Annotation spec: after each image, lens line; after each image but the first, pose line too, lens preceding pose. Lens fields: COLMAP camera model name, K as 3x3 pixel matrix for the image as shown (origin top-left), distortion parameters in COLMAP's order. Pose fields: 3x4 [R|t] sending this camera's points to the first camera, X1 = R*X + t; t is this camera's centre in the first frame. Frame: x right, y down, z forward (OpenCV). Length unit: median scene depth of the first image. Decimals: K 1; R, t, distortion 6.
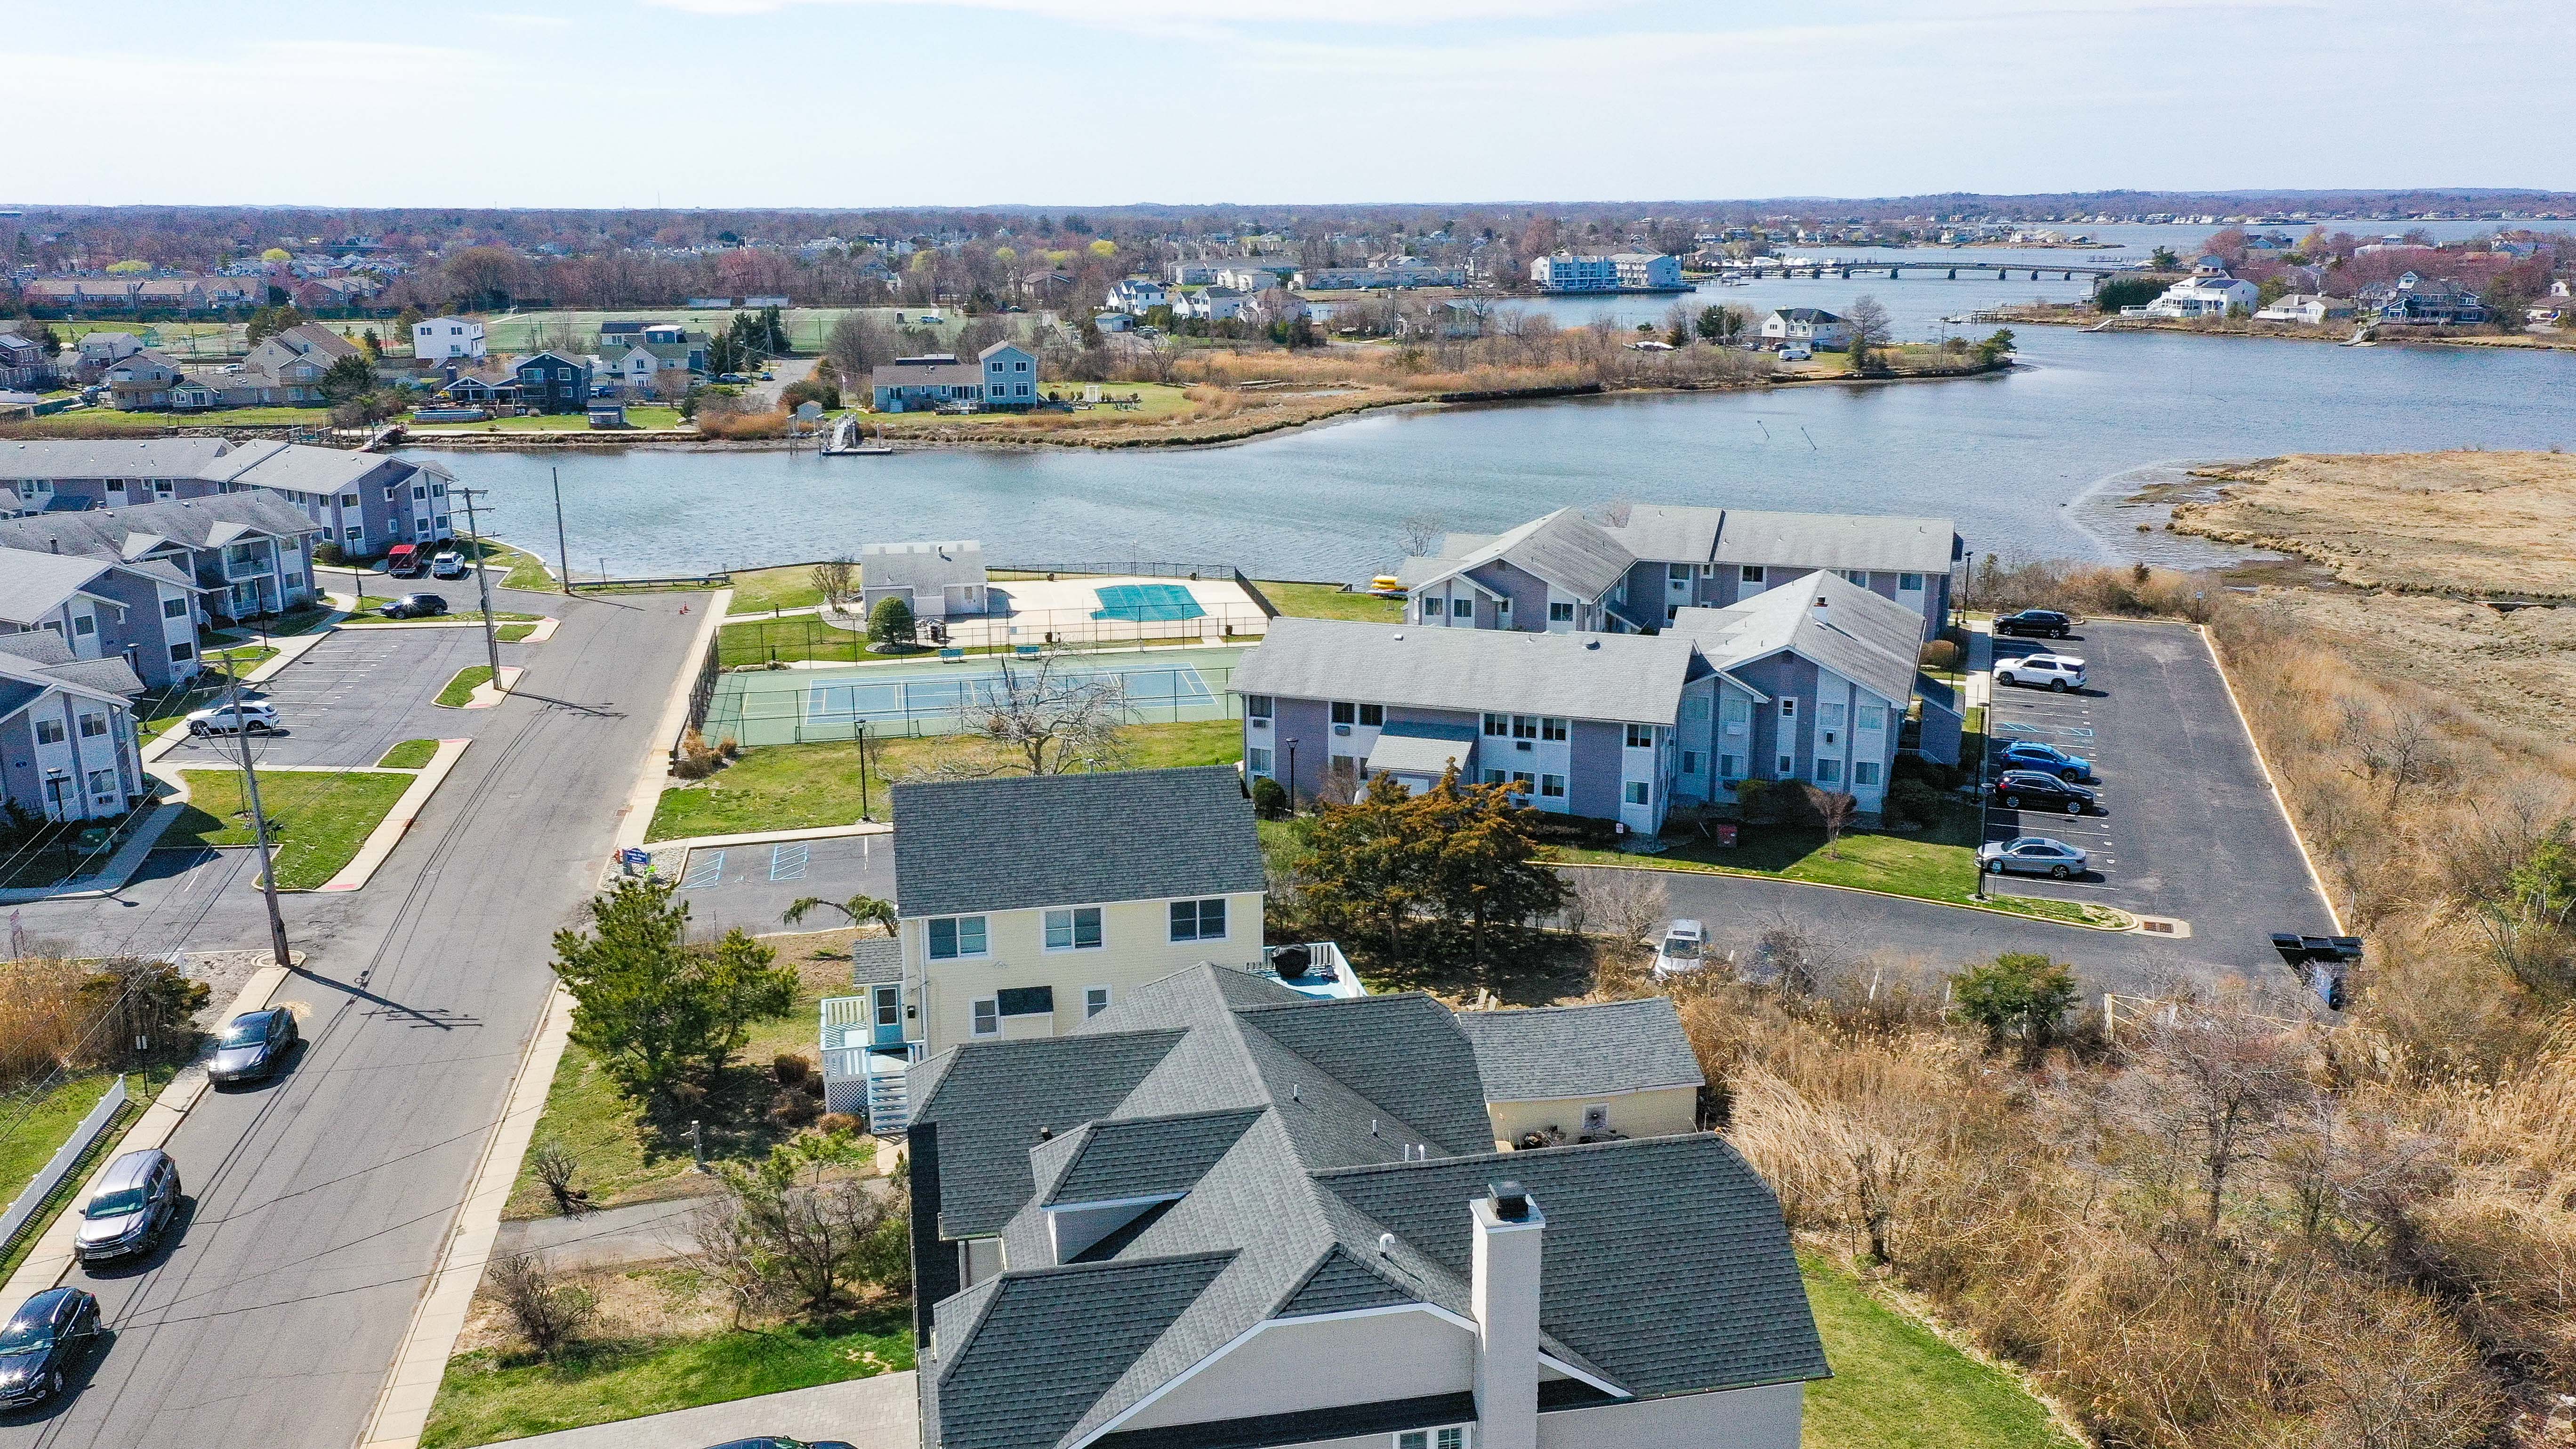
lens RADIAL K [[2009.8, 0, 1283.4], [0, 2009.8, 718.6], [0, 0, 1]] dist [-0.003078, 0.018389]
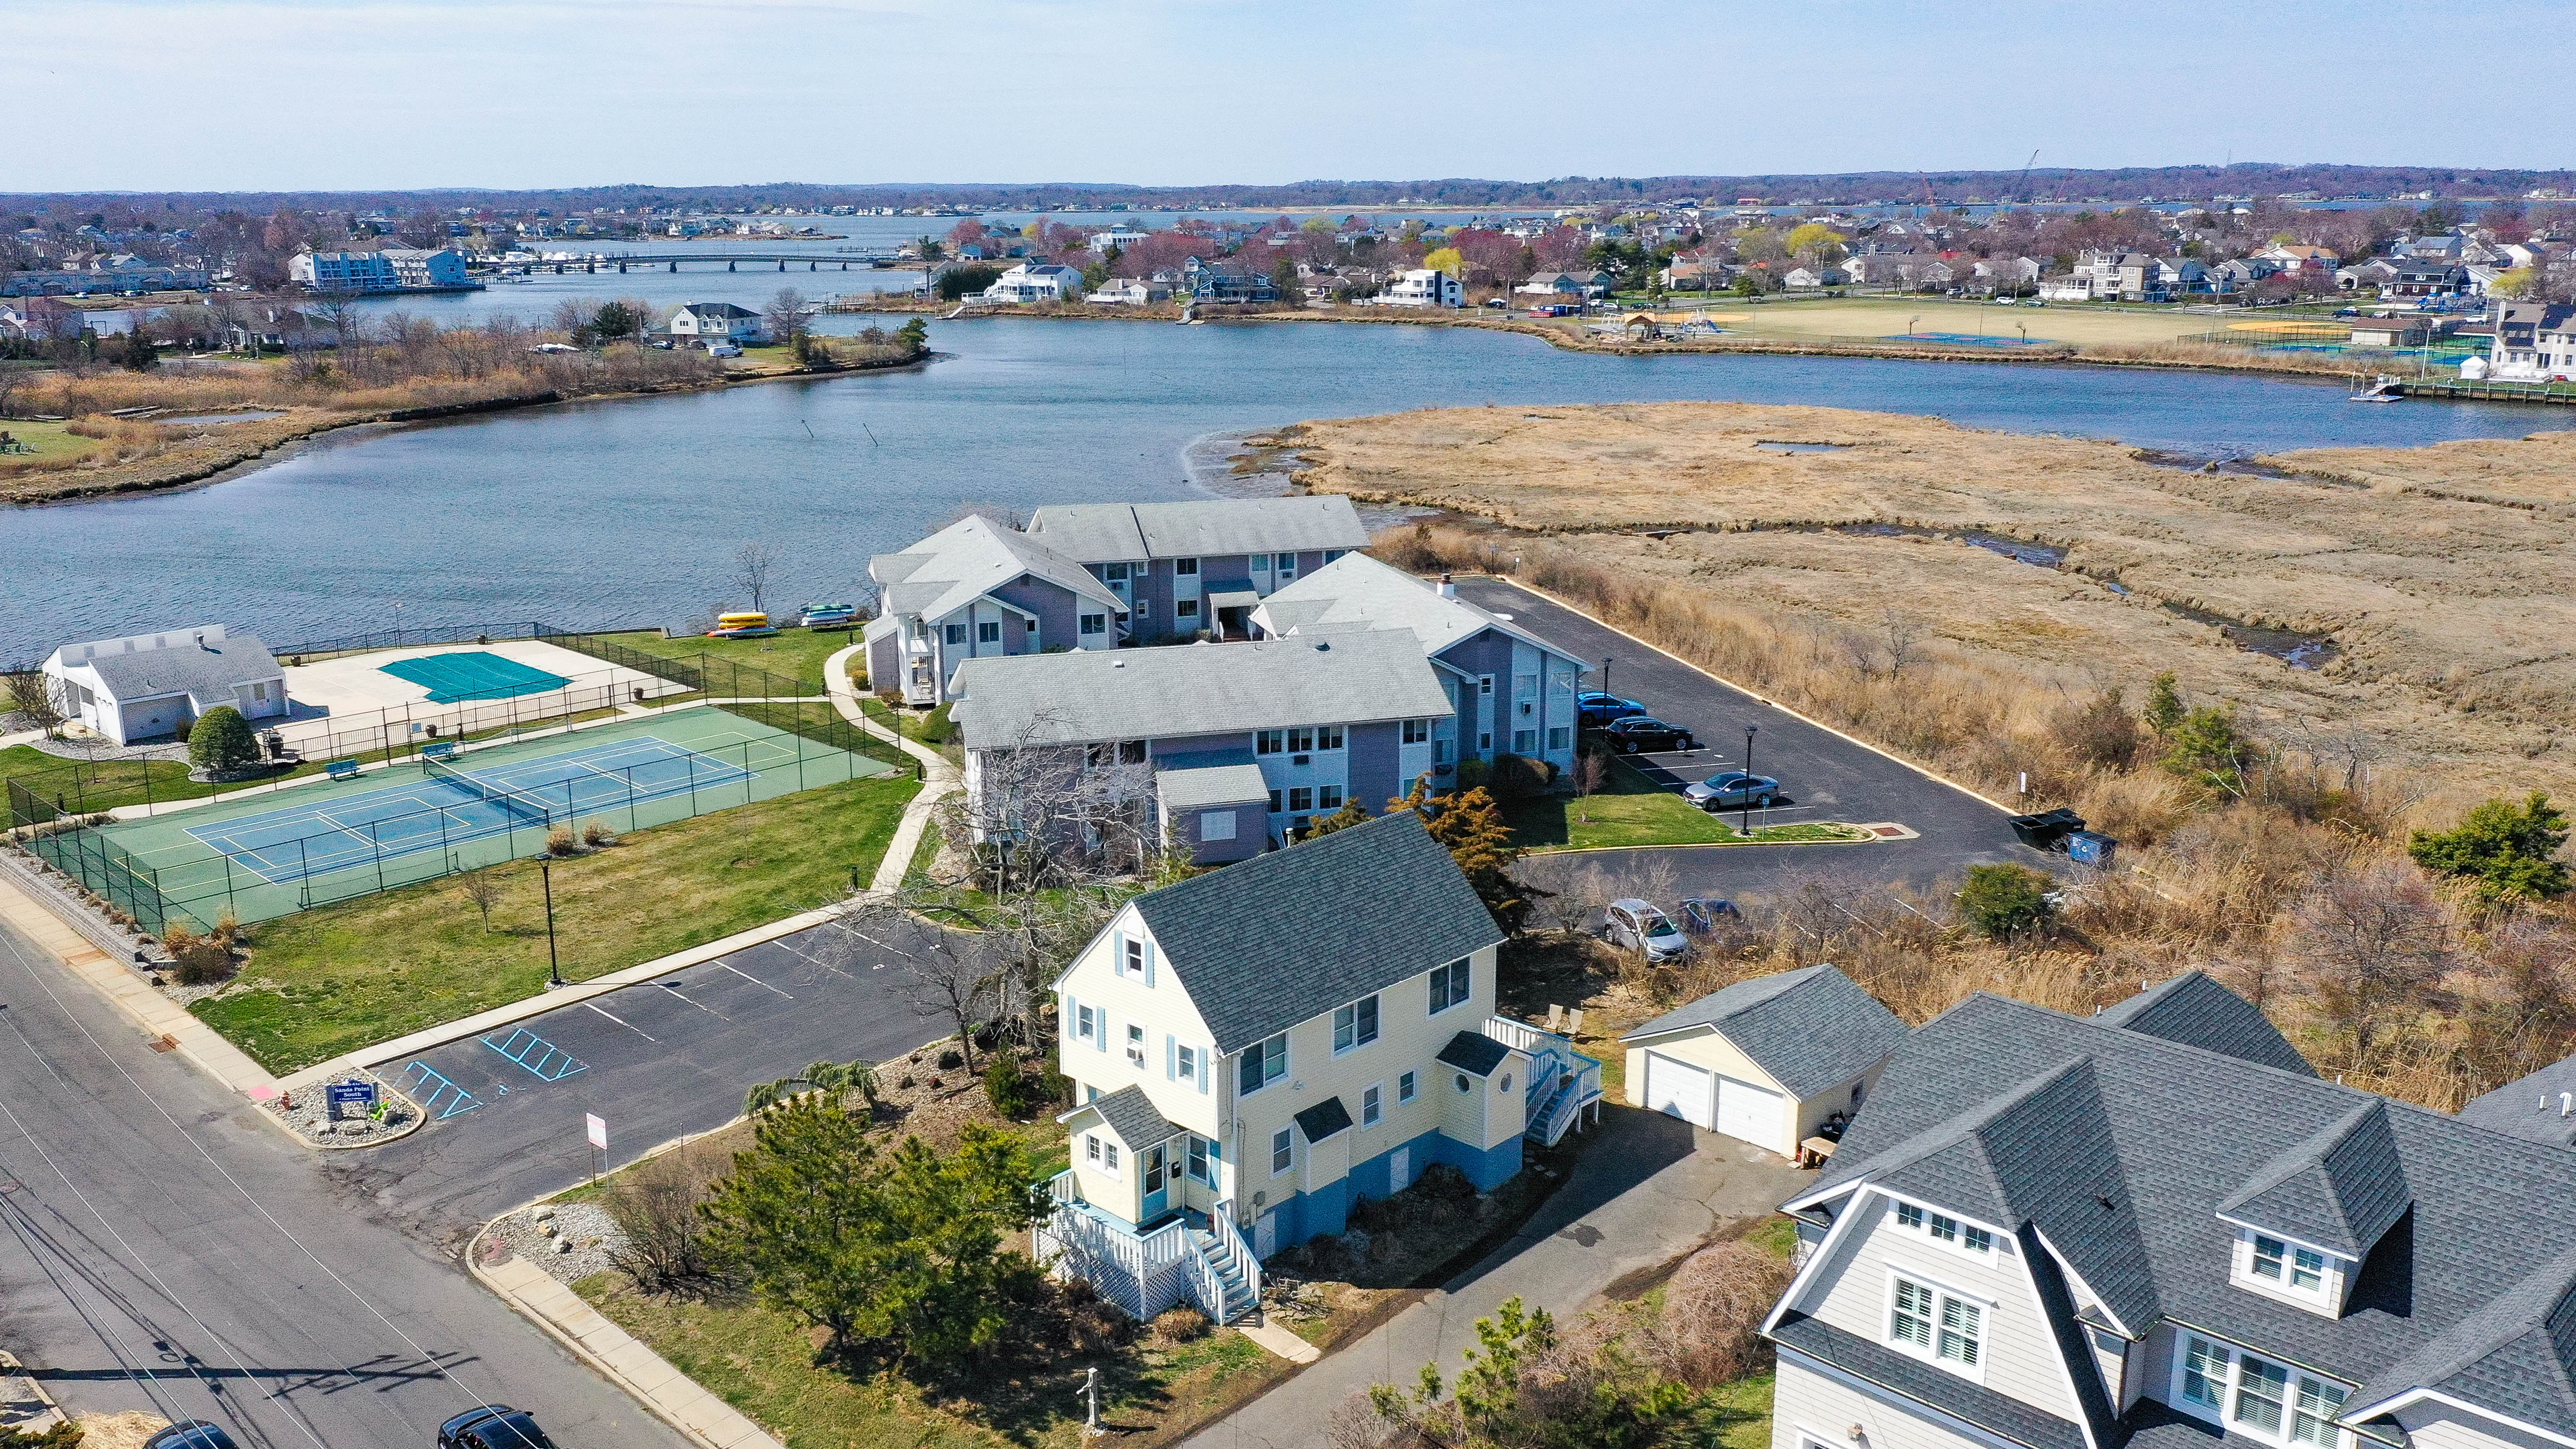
lens RADIAL K [[2088.1, 0, 1230.8], [0, 2088.1, 727.3], [0, 0, 1]] dist [0.001051, 0.005194]
pose [[0.829775, -0.137050, 0.541009, -0.241903], [0.137876, 0.989672, 0.039239, -0.024662], [-0.540799, 0.042033, 0.840101, 0.108844]]
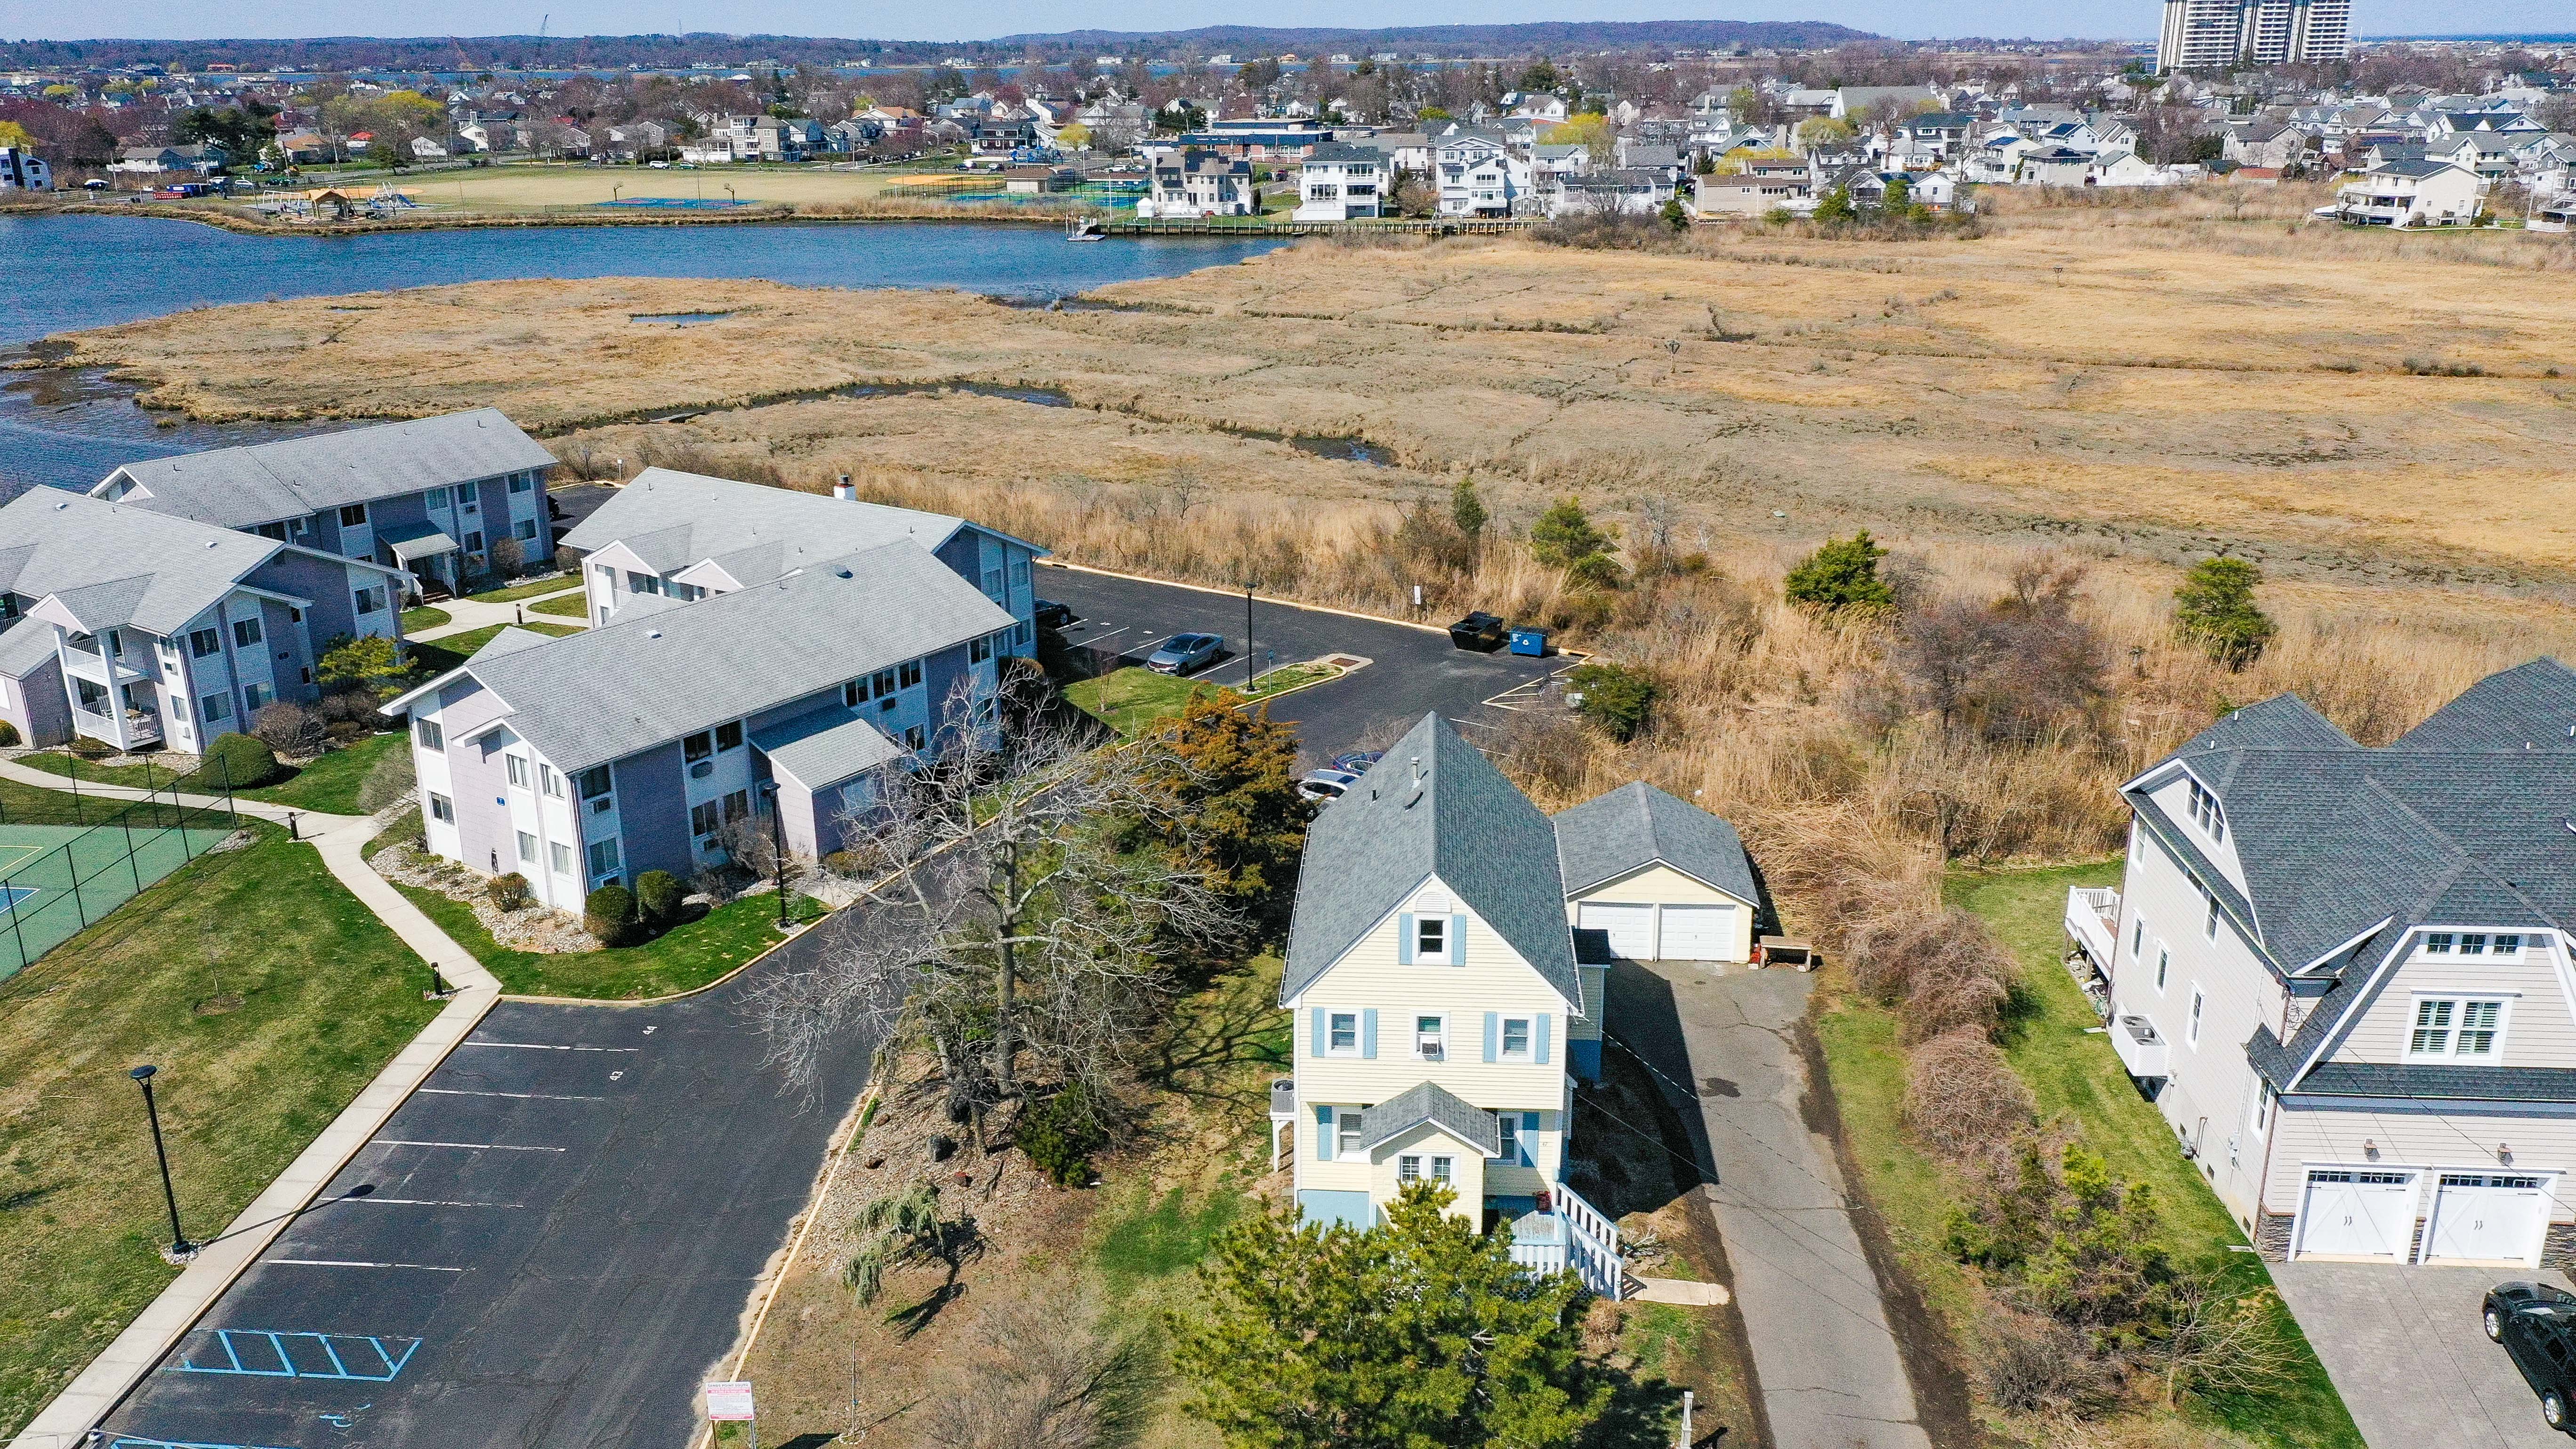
lens RADIAL K [[2009.8, 0, 1283.4], [0, 2009.8, 718.6], [0, 0, 1]] dist [-0.003078, 0.018389]
pose [[0.262943, -0.298648, 0.917426, -0.328058], [0.239393, 0.941346, 0.237822, -0.076110], [-0.934640, 0.157091, 0.319014, 0.328307]]
